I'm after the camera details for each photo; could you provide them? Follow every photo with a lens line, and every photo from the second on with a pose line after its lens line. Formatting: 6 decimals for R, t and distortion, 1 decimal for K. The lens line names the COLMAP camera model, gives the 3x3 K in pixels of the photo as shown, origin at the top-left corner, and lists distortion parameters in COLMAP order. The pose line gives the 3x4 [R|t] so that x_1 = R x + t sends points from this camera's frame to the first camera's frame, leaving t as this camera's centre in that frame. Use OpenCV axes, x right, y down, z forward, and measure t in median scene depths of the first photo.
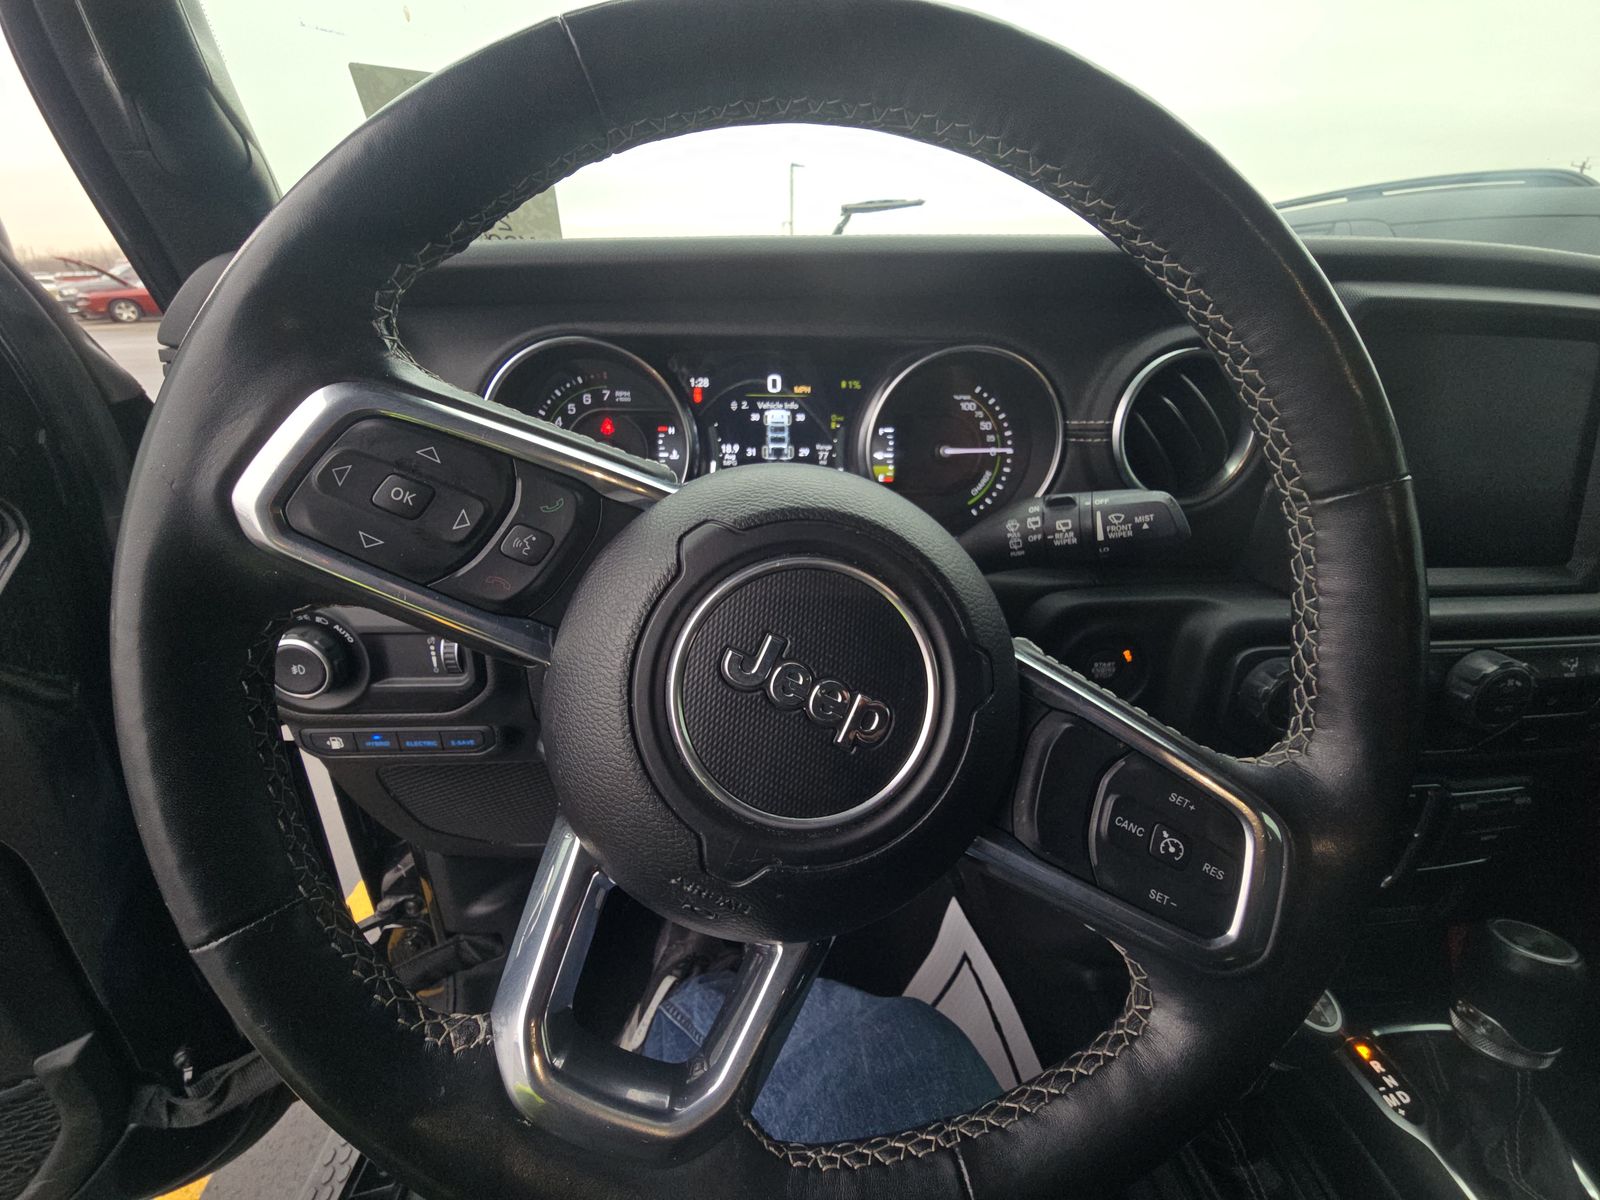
lens RADIAL K [[646.4, 0, 807.1], [0, 646.4, 603.1], [0, 0, 1]] dist [0.014743, -0.011598]
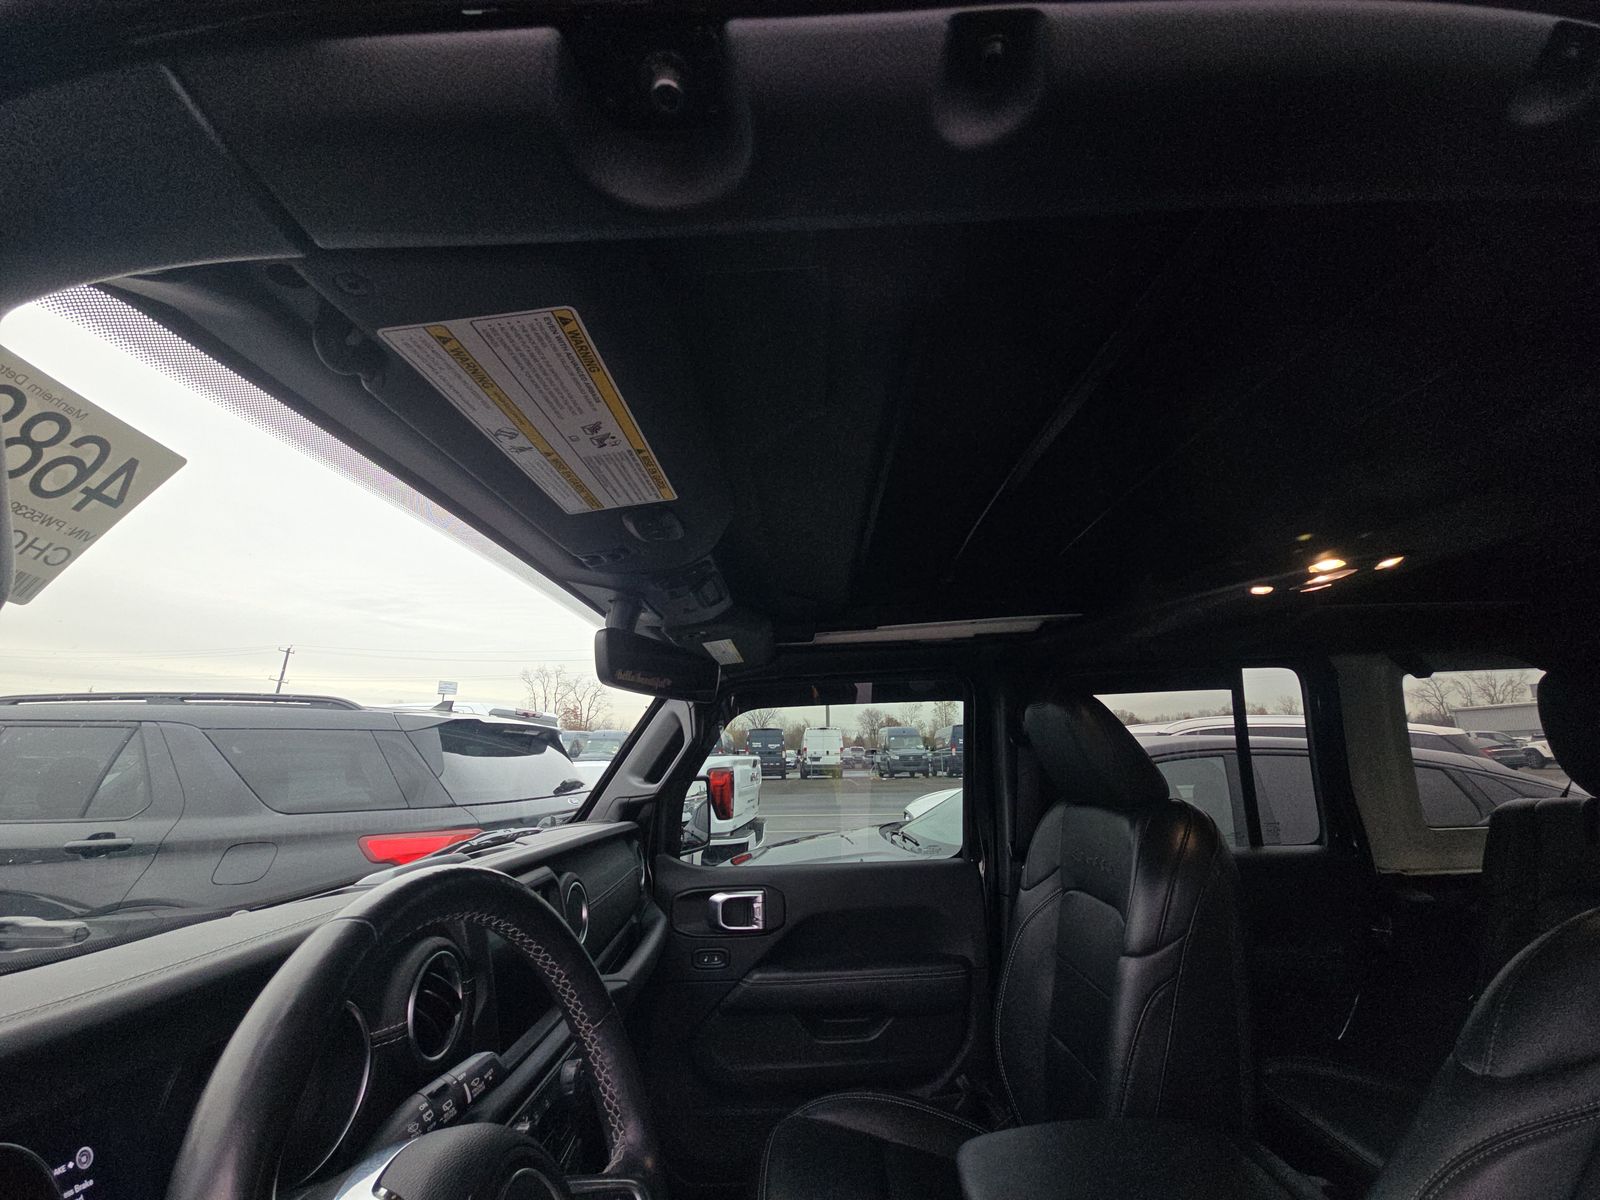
lens RADIAL K [[646.4, 0, 807.1], [0, 646.4, 603.1], [0, 0, 1]] dist [0.014743, -0.011598]
pose [[0.090694, 0.216701, 0.972016, -1.089050], [0.431009, 0.871351, -0.234474, -0.364192], [-0.897778, 0.440213, -0.014374, -0.216525]]
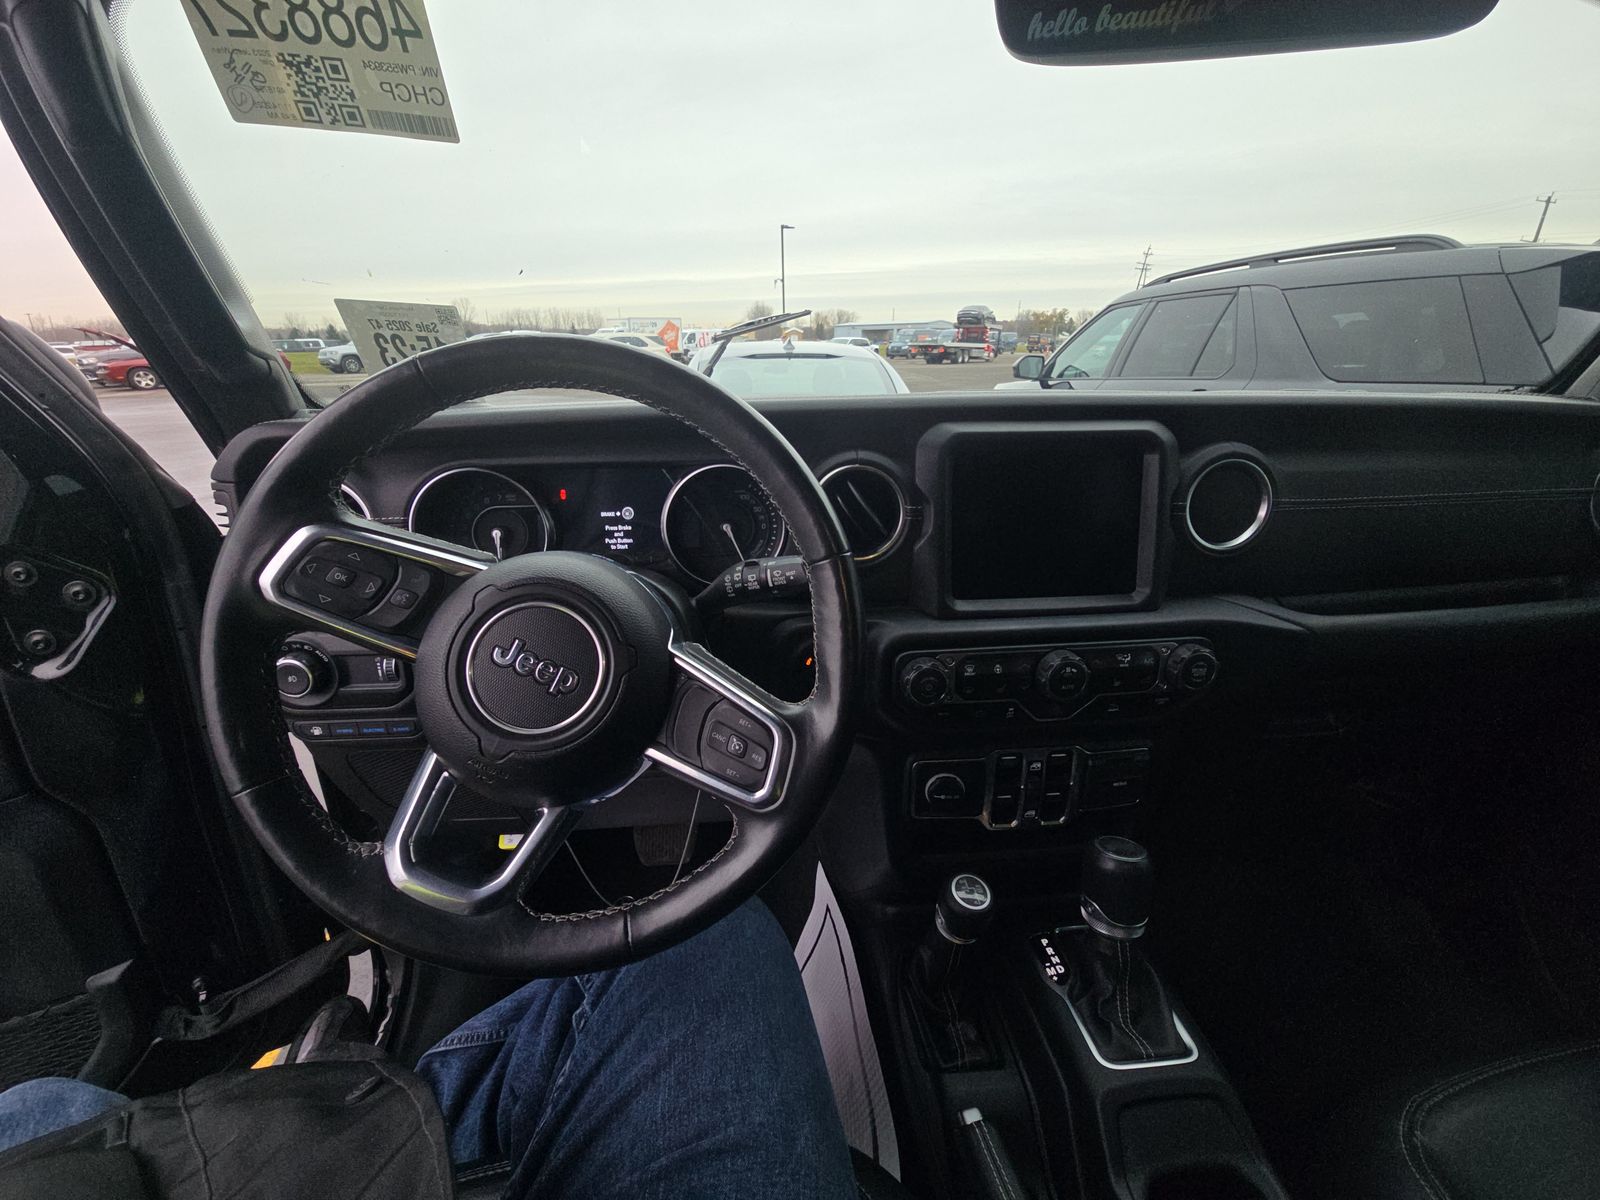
lens RADIAL K [[645.4, 0, 808.0], [0, 645.4, 602.4], [0, 0, 1]] dist [0.000173, -0.000913]
pose [[0.999703, -0.024283, -0.001963, 0.467164], [0.024110, 0.997705, -0.063274, 0.044191], [0.003495, 0.063208, 0.997994, -0.561446]]
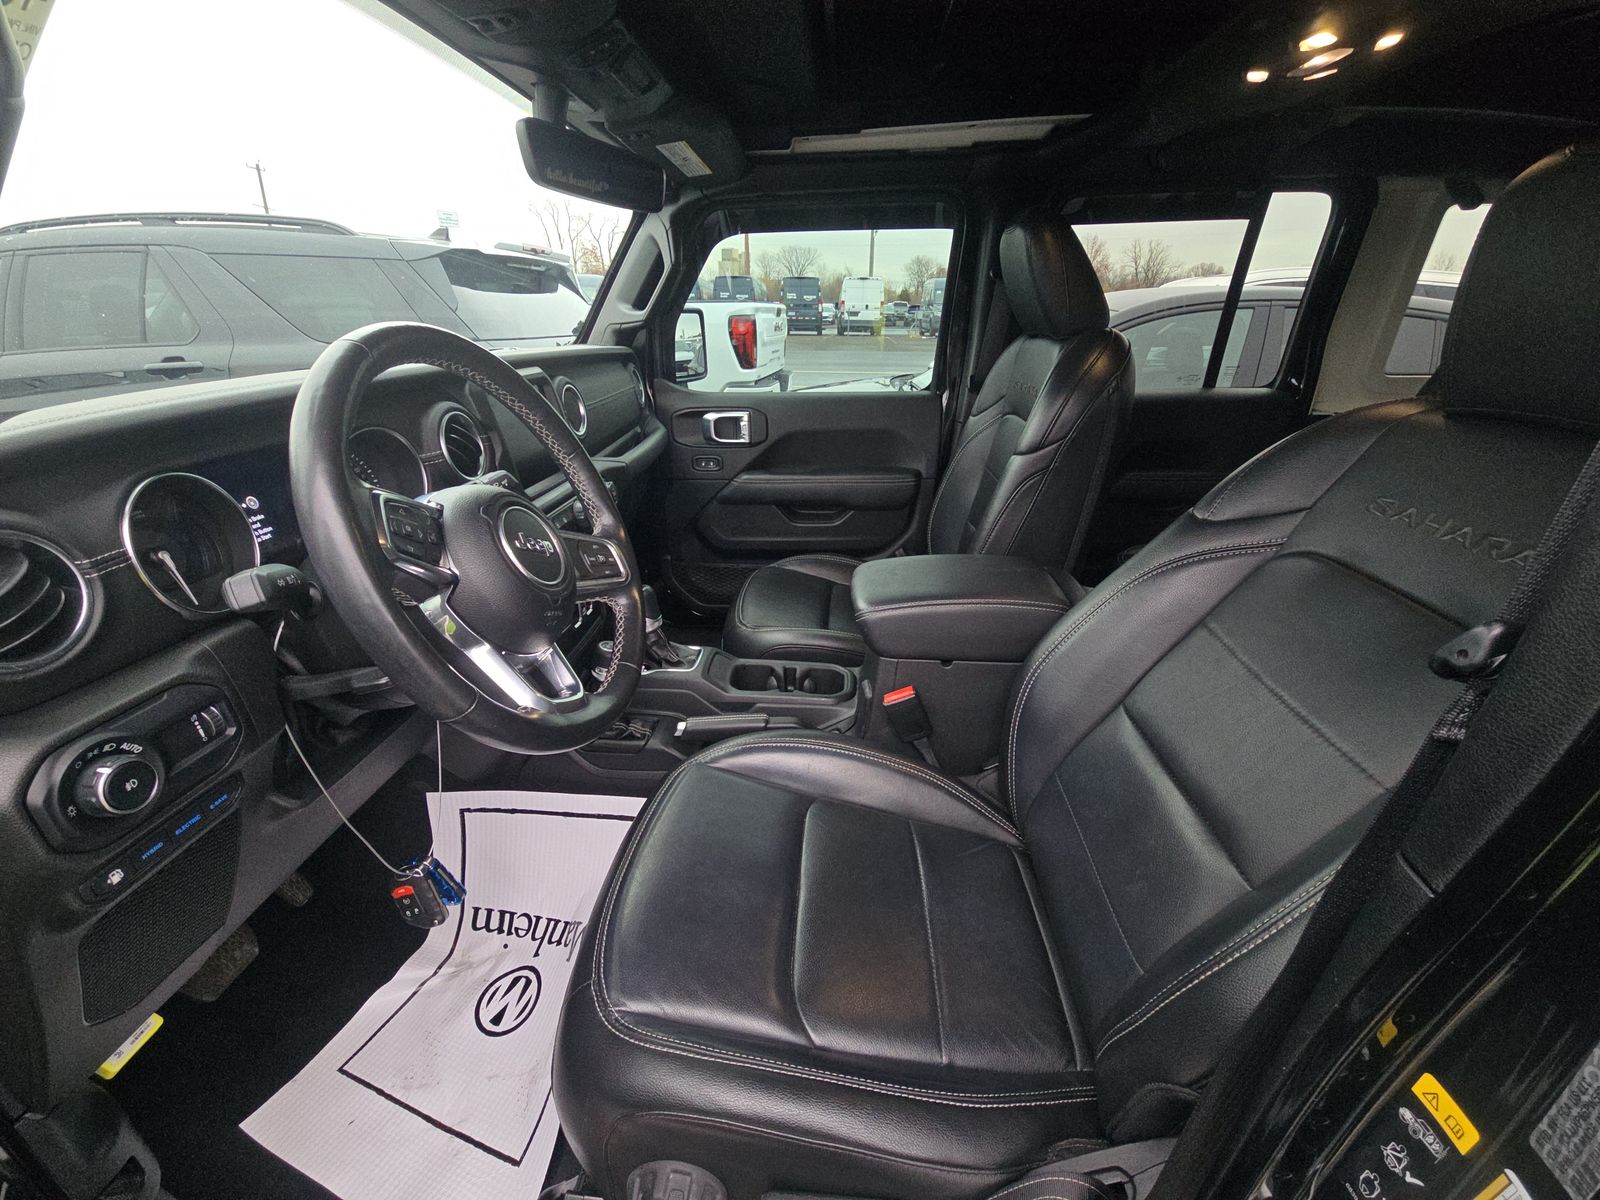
lens RADIAL K [[645.4, 0, 808.0], [0, 645.4, 602.4], [0, 0, 1]] dist [0.000173, -0.000913]
pose [[0.145705, -0.416778, 0.897255, -1.460331], [0.408934, 0.851202, 0.328979, -0.061750], [-0.900857, 0.318984, 0.294459, -0.544638]]
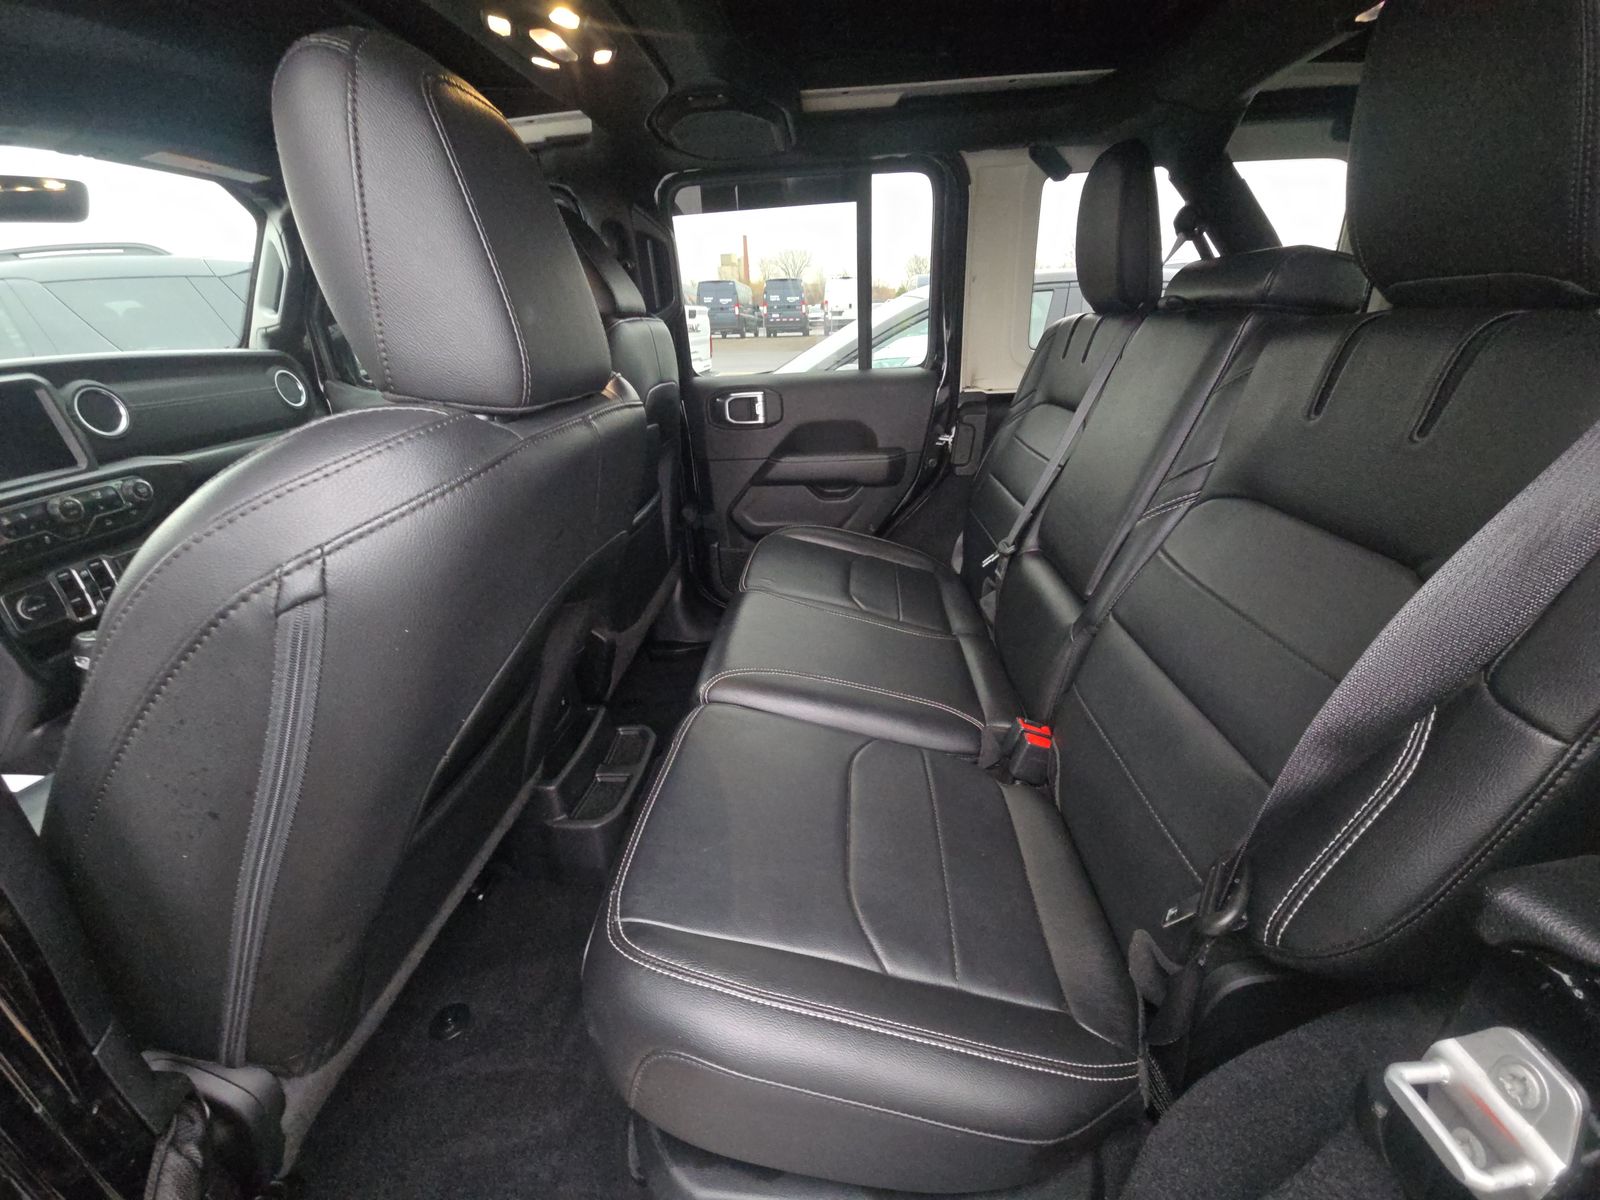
lens RADIAL K [[650.0, 0, 800.0], [0, 650.0, 600.0], [0, 0, 1]] dist [0.017016, -0.016228]
pose [[0.154194, -0.412911, 0.897624, -1.268765], [0.439848, 0.842188, 0.311853, 1.074458], [-0.884736, 0.346732, 0.311479, -2.761278]]
